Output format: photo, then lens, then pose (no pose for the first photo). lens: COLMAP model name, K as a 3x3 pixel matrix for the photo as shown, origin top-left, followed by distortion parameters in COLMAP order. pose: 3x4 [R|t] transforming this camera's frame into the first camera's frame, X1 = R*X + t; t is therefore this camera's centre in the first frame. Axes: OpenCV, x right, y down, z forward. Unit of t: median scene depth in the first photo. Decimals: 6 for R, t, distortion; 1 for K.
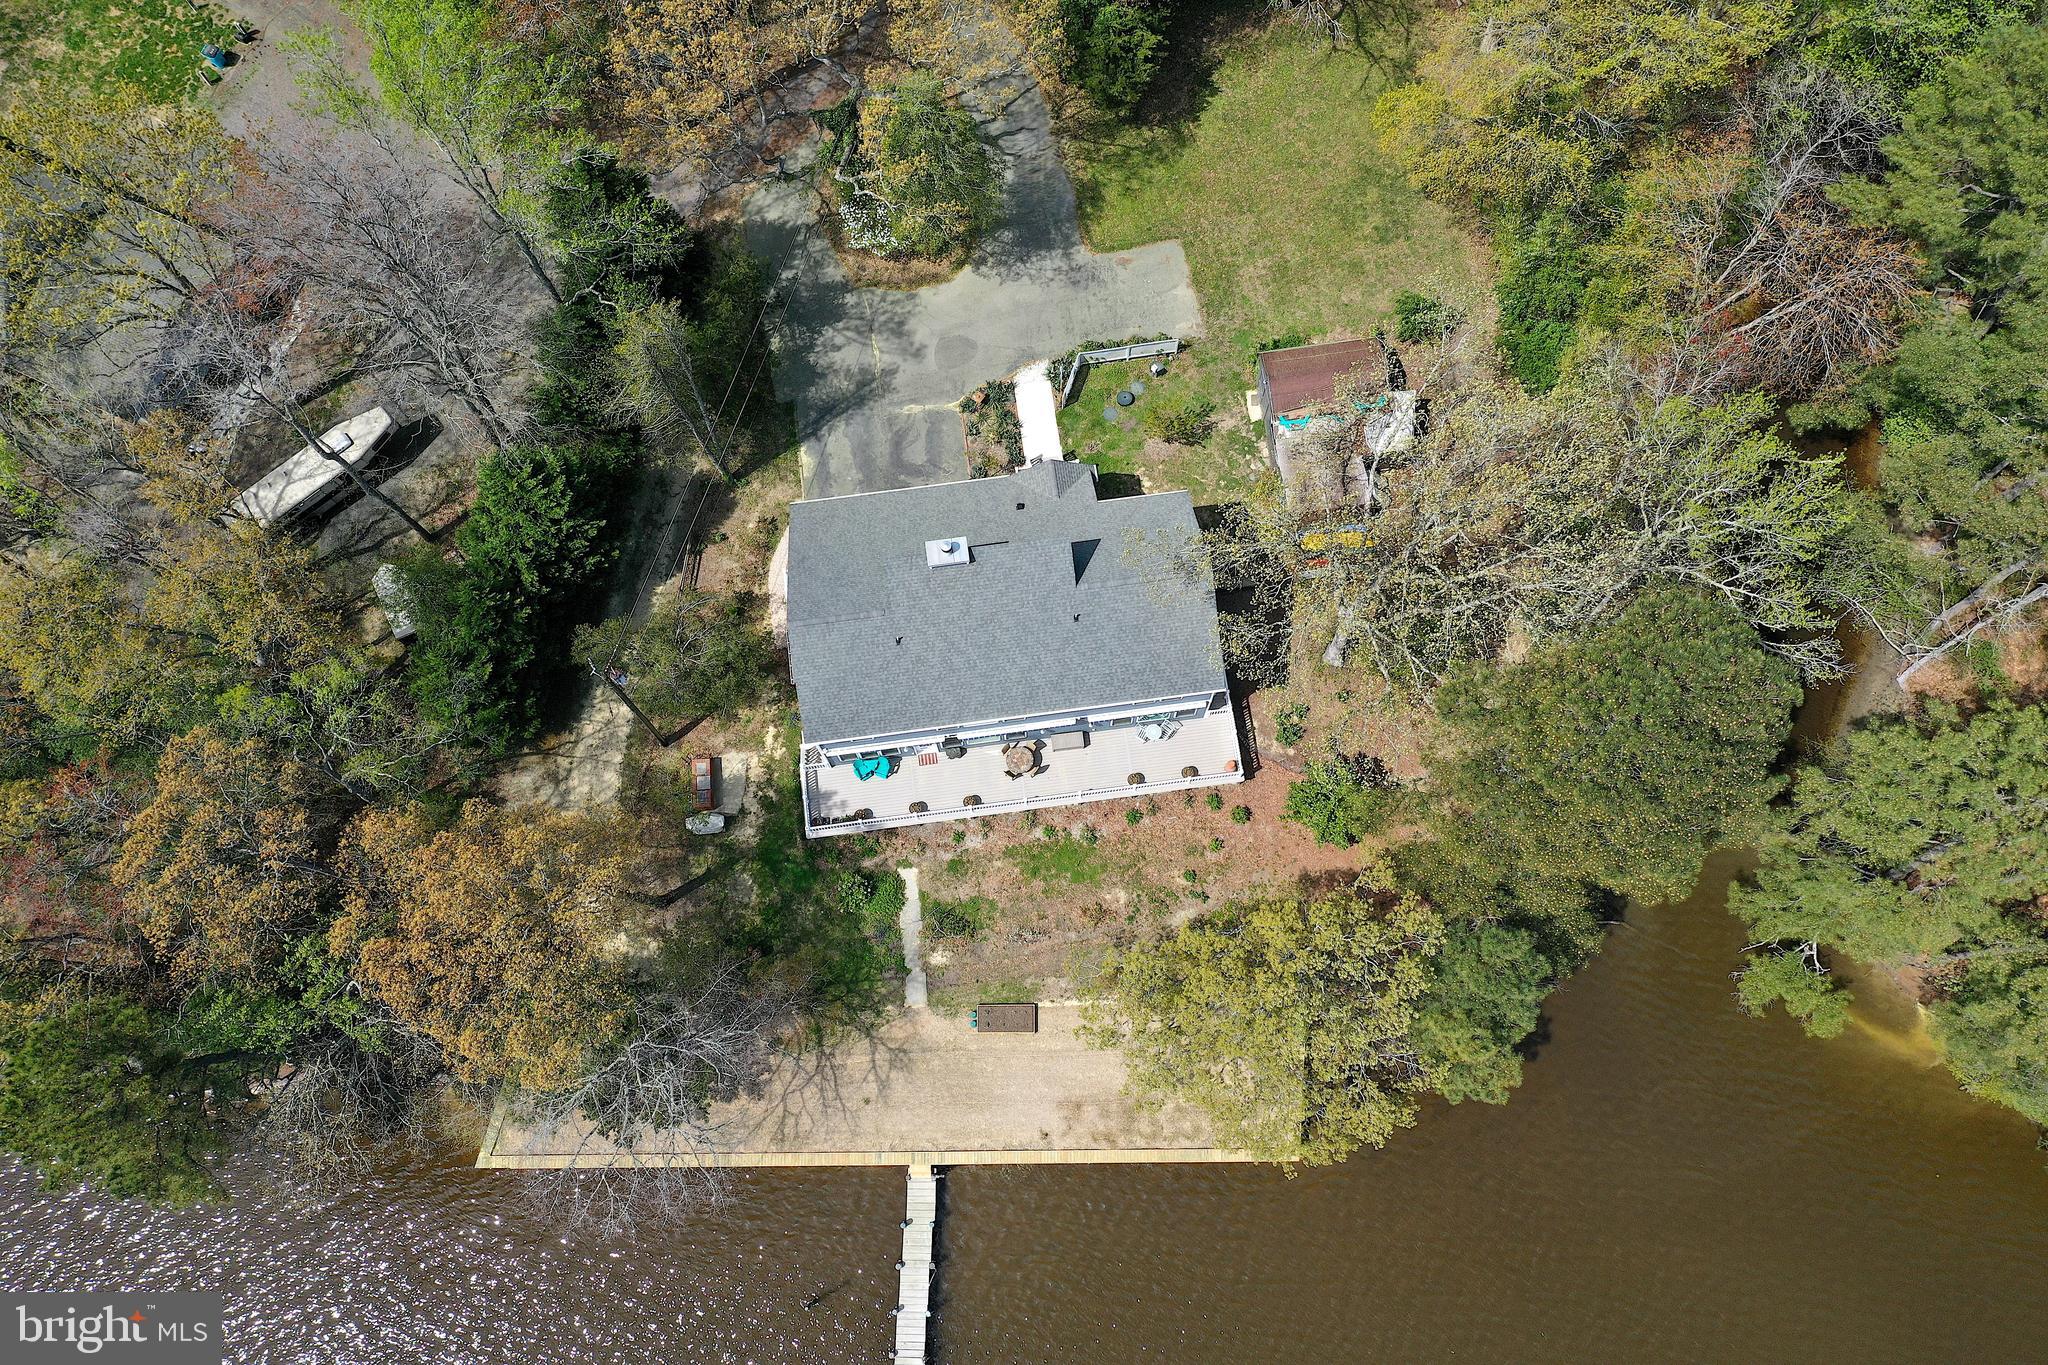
lens RADIAL K [[1629.5, 0, 1030.4], [0, 1629.5, 681.3], [0, 0, 1]] dist [-0.002804, 0.007656]
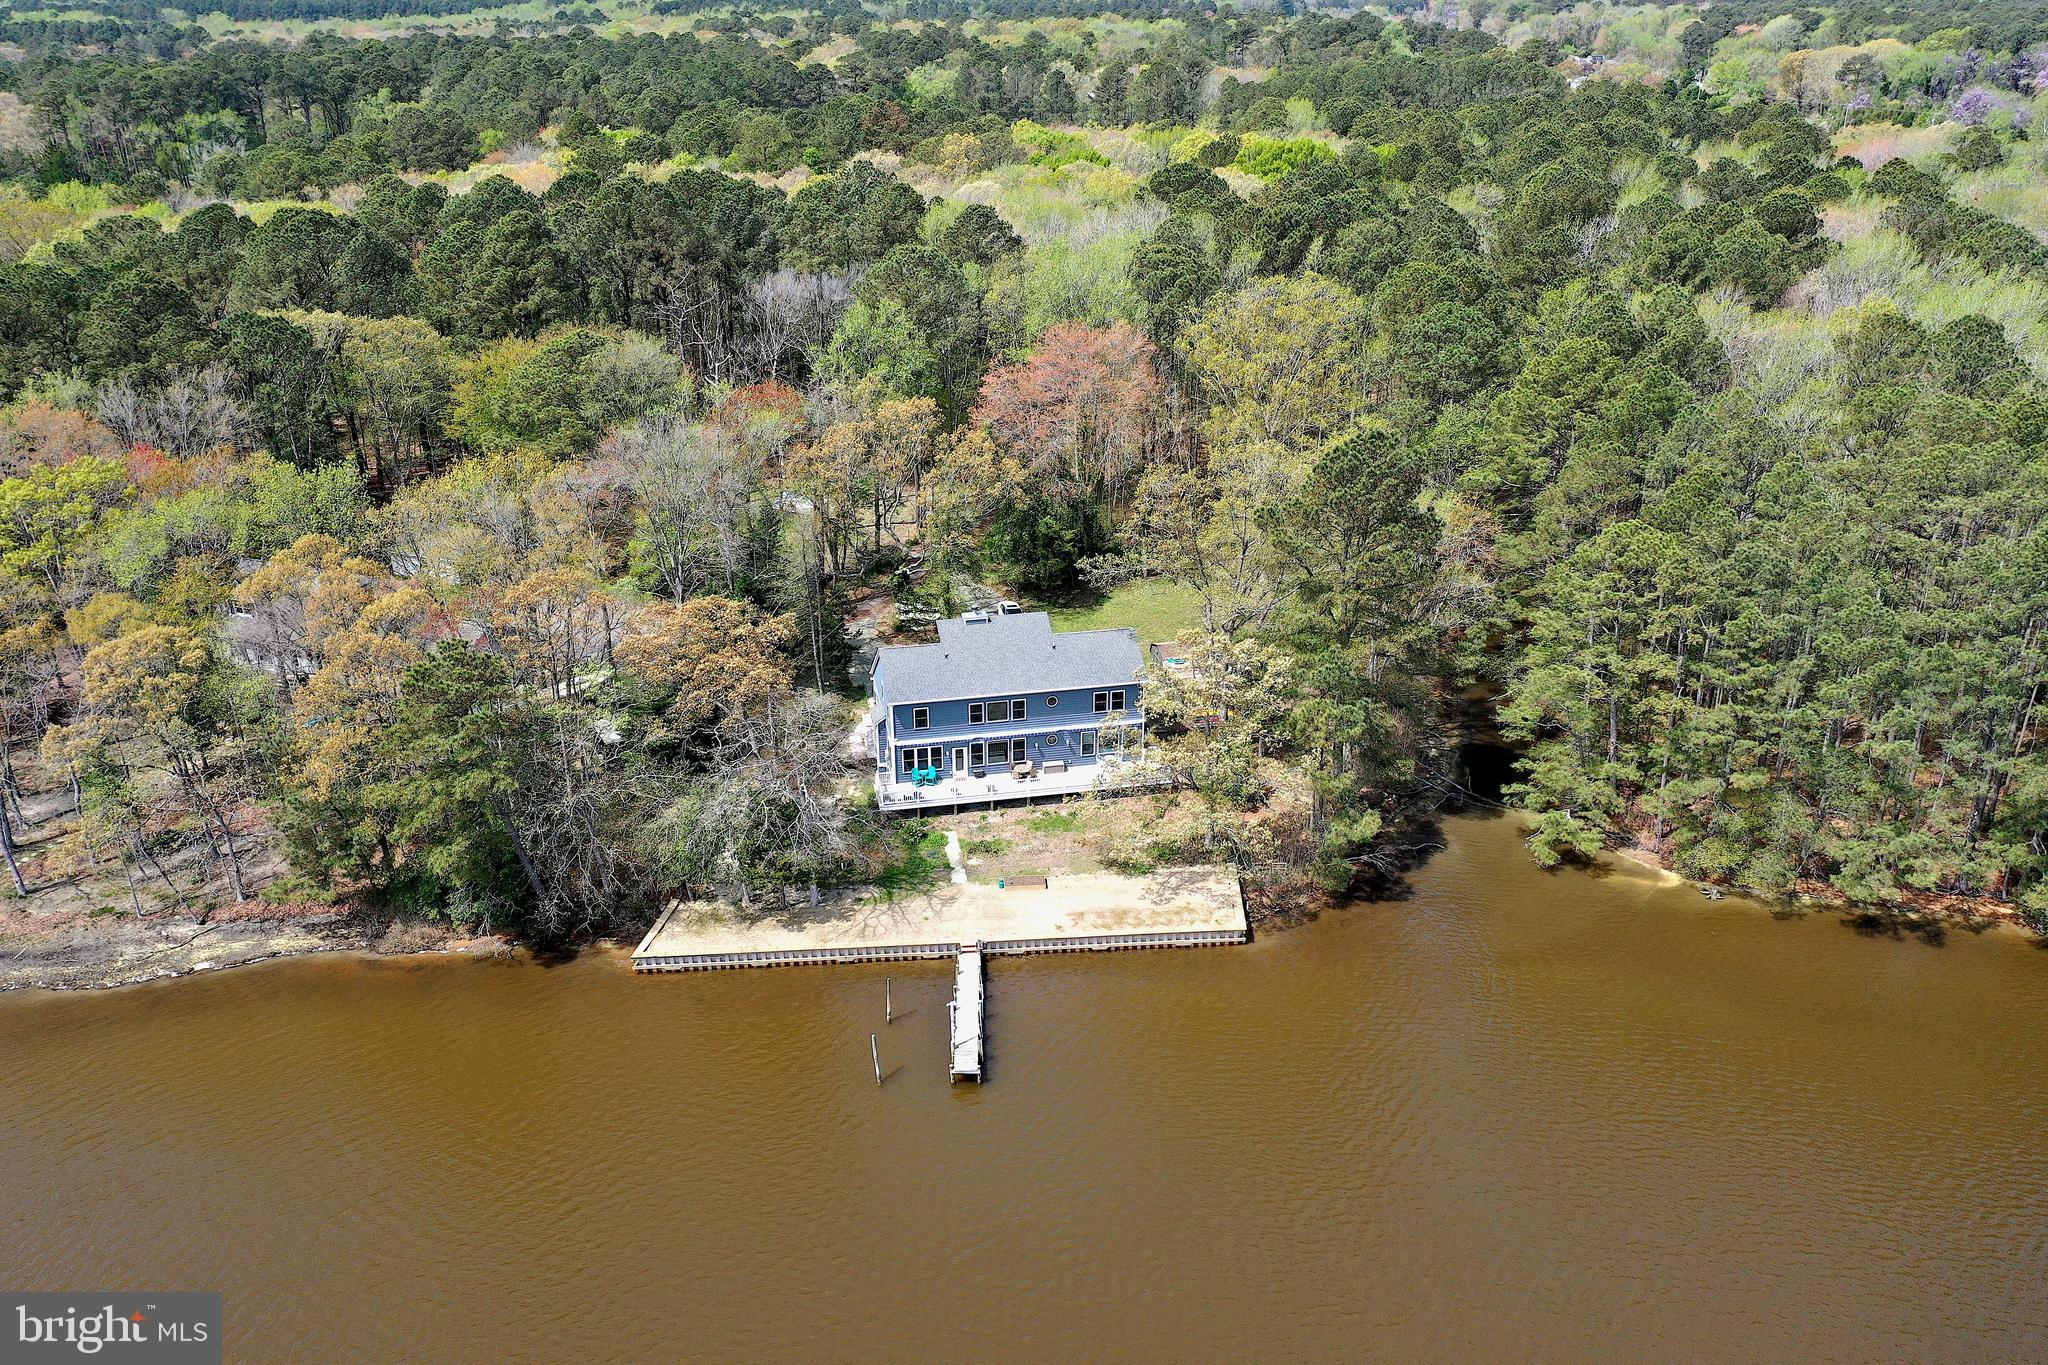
lens RADIAL K [[1629.5, 0, 1030.4], [0, 1629.5, 681.3], [0, 0, 1]] dist [-0.002804, 0.007656]
pose [[0.997524, -0.021074, 0.067089, -0.095542], [0.065205, 0.634448, -0.770210, 1.121803], [-0.026333, 0.772678, 0.634252, -0.015670]]
